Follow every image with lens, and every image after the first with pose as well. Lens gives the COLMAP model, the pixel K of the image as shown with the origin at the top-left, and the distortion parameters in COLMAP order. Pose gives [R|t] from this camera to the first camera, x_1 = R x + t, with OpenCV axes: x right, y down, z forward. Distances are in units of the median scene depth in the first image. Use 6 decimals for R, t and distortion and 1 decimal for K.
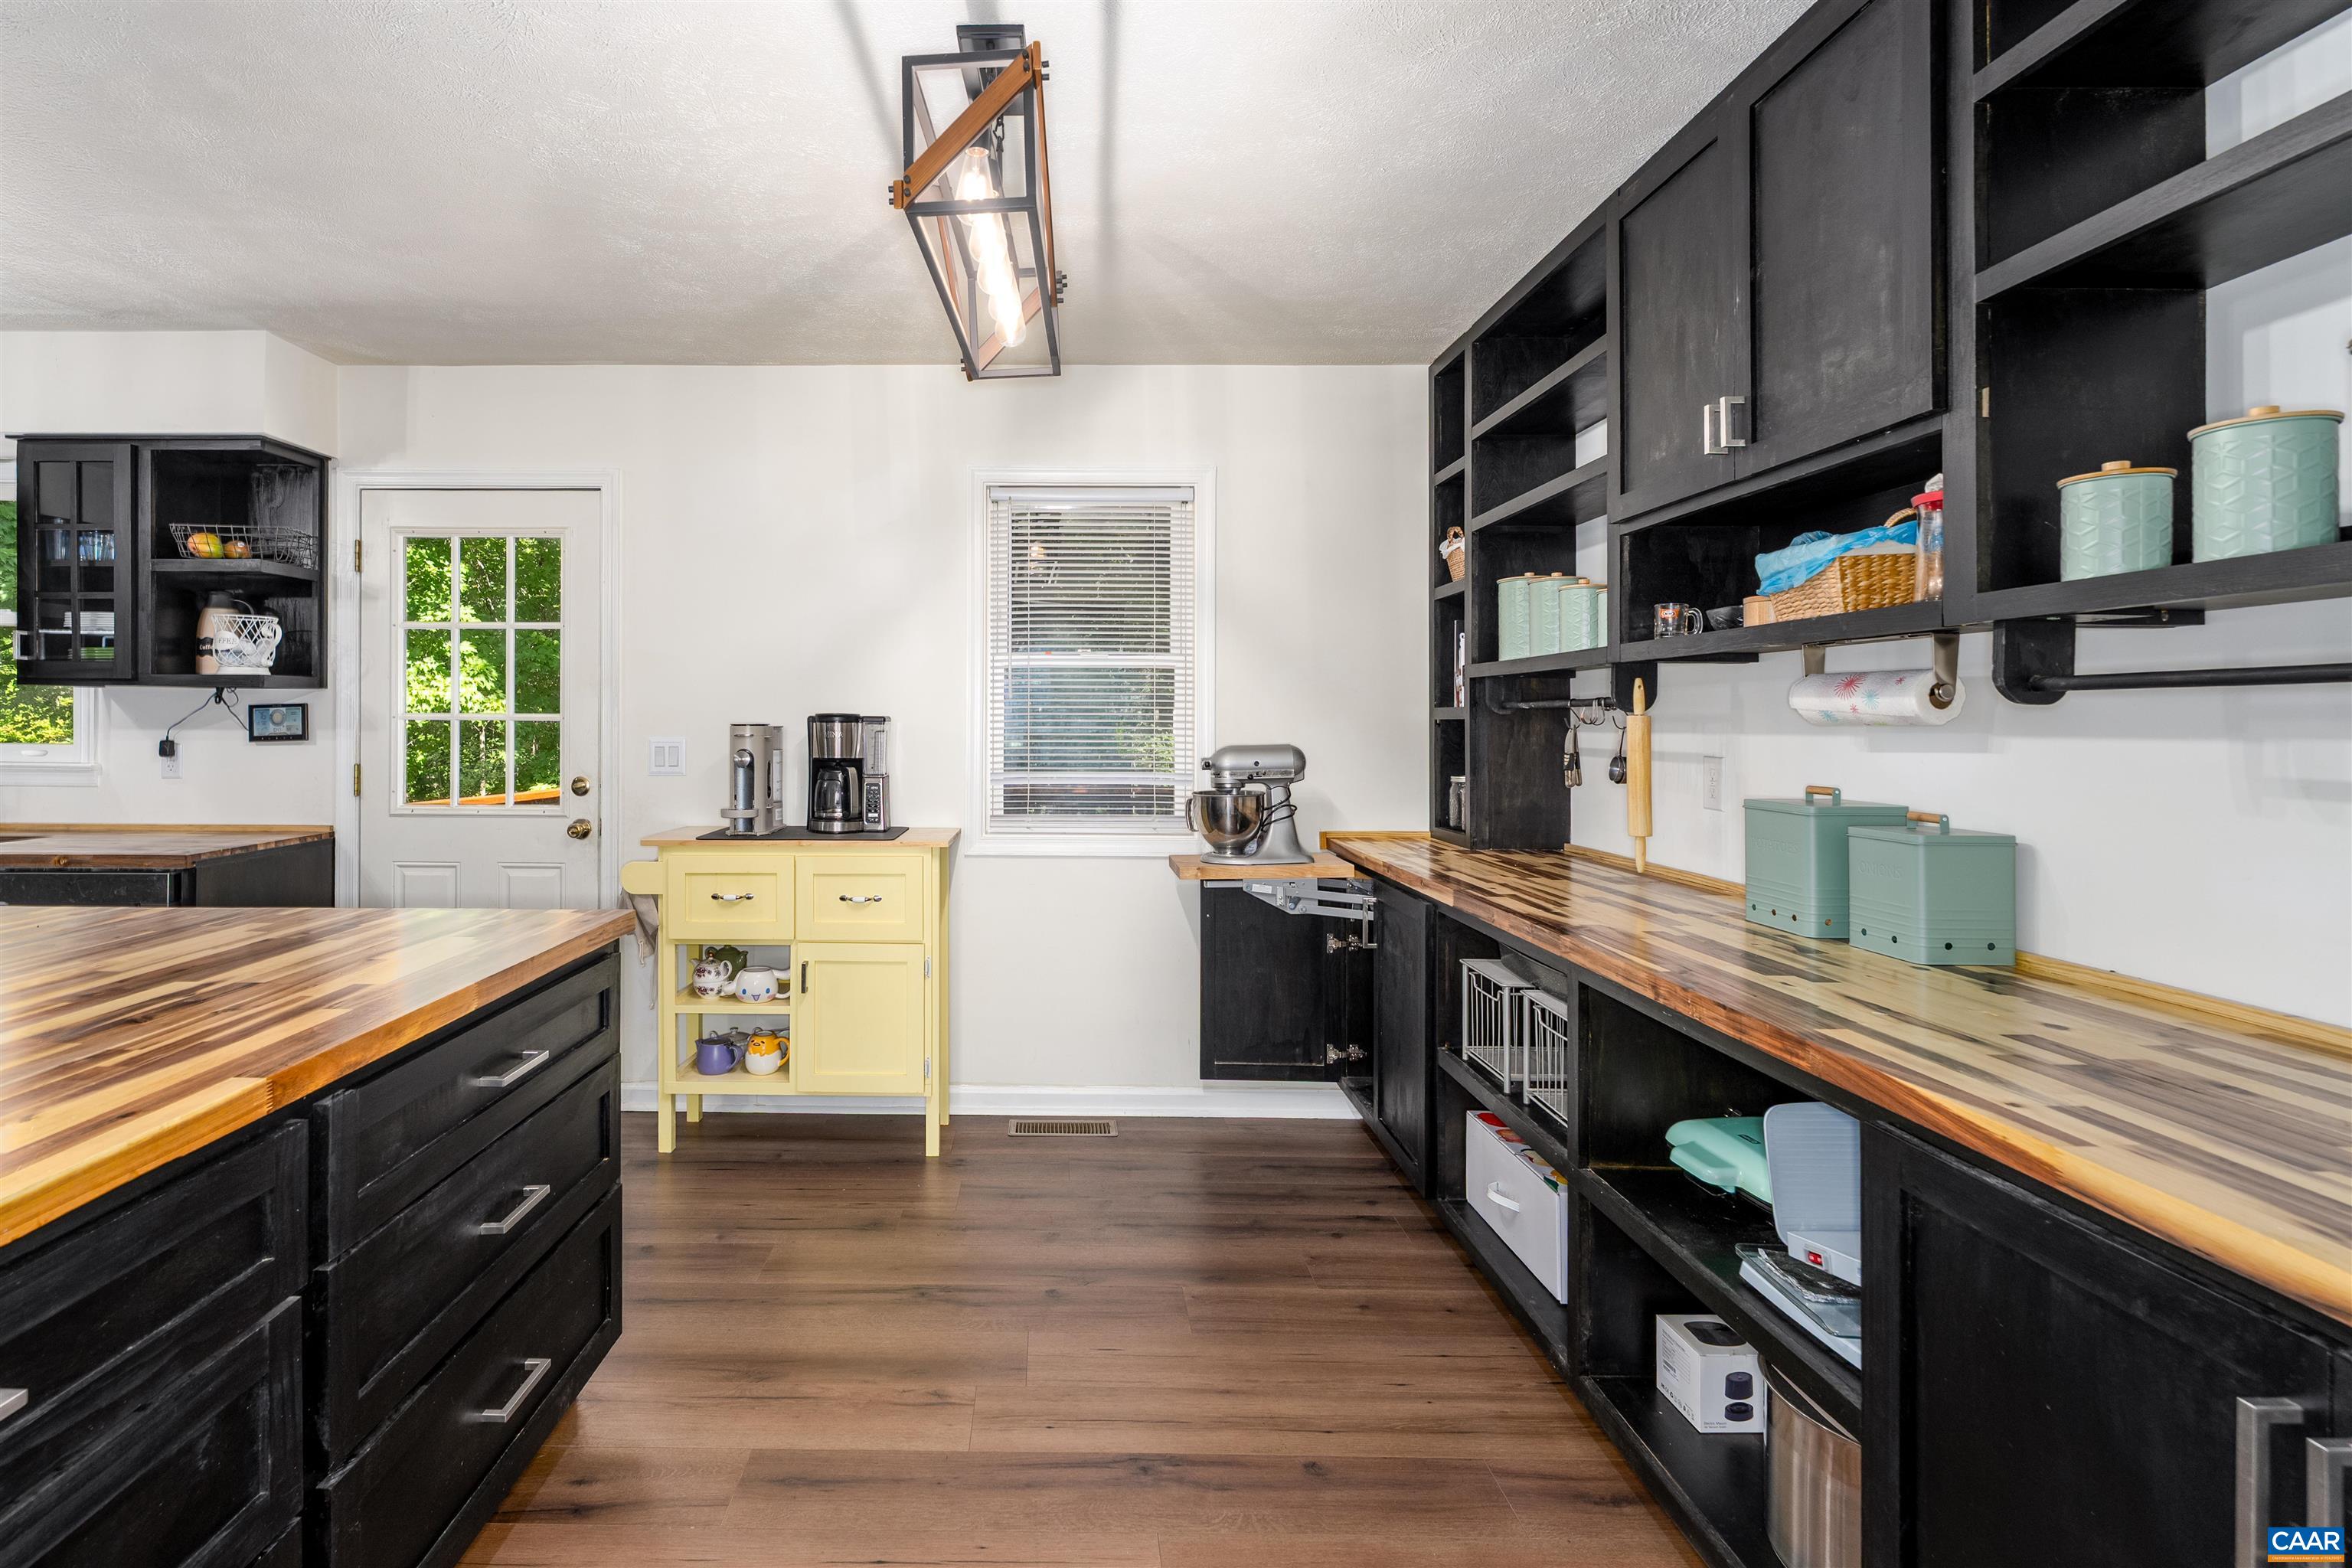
lens RADIAL K [[967.7, 0, 1175.9], [0, 967.7, 724.3], [0, 0, 1]] dist [0.000235, -0.009352]
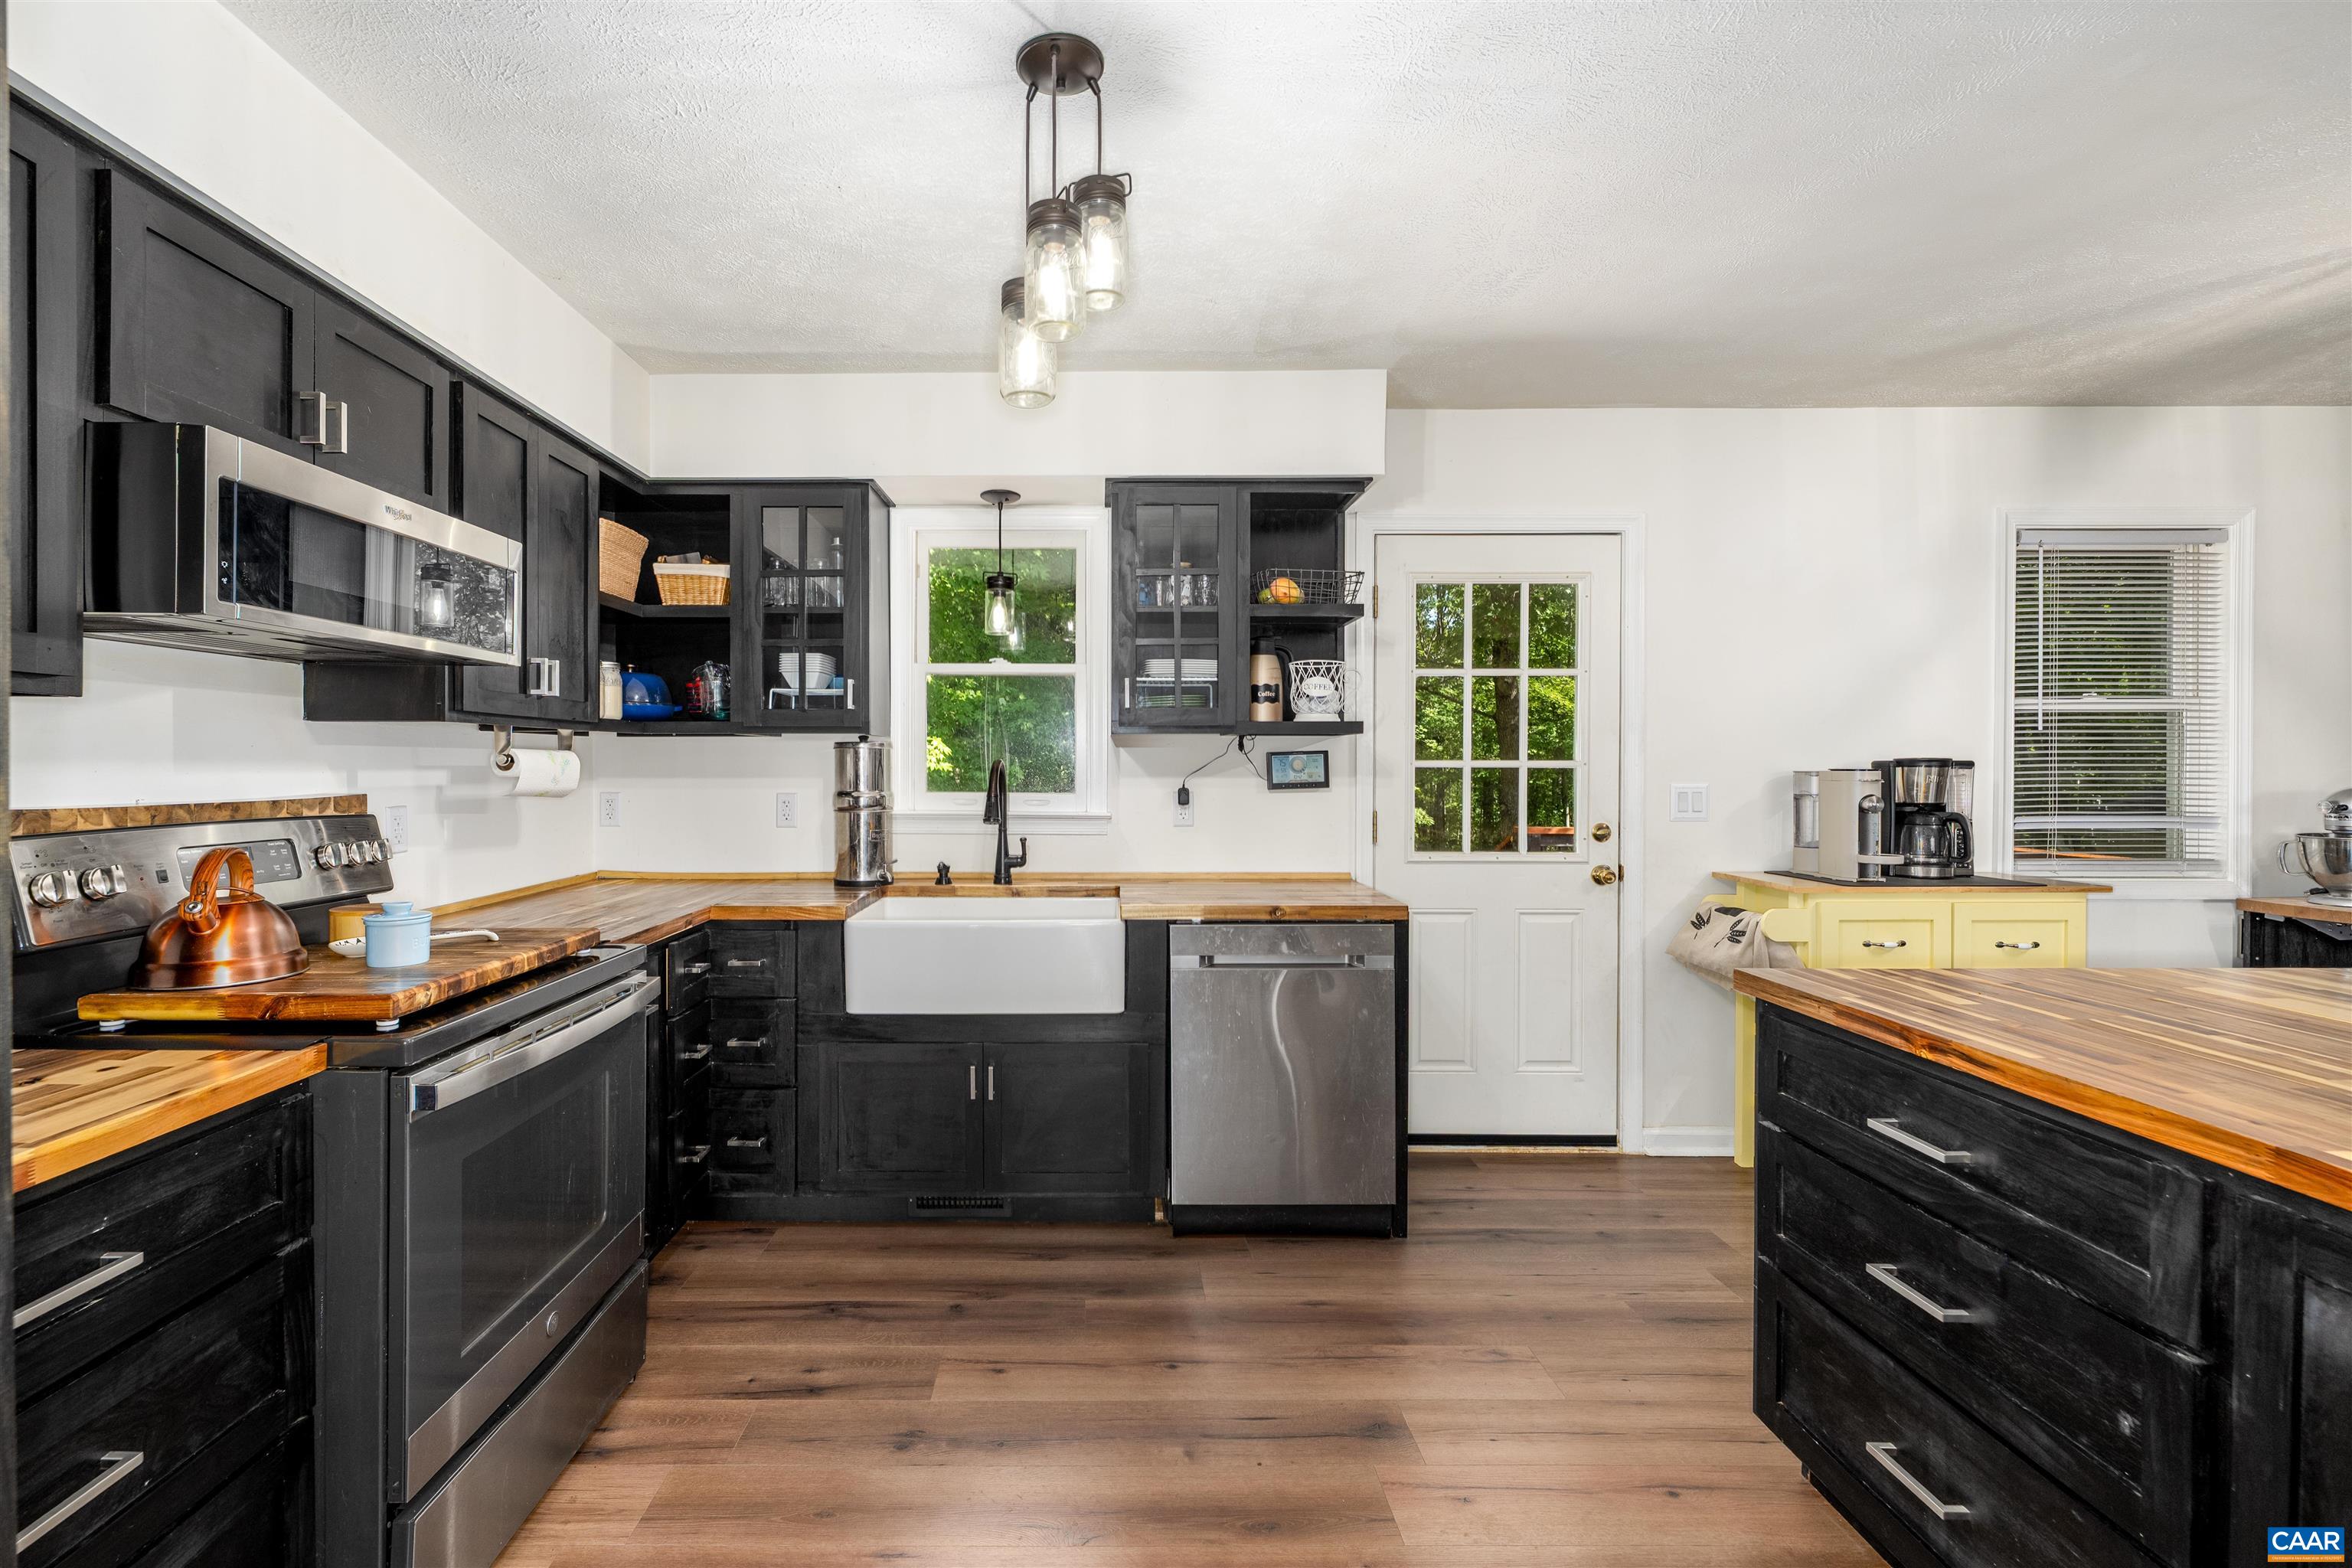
lens RADIAL K [[944.7, 0, 1171.4], [0, 944.7, 767.5], [0, 0, 1]] dist [0.000494, -0.000118]
pose [[0.999984, -0.004514, 0.003535, -1.068282], [0.004507, 0.999988, 0.001953, -0.006748], [-0.003544, -0.001937, 0.999992, 0.026921]]
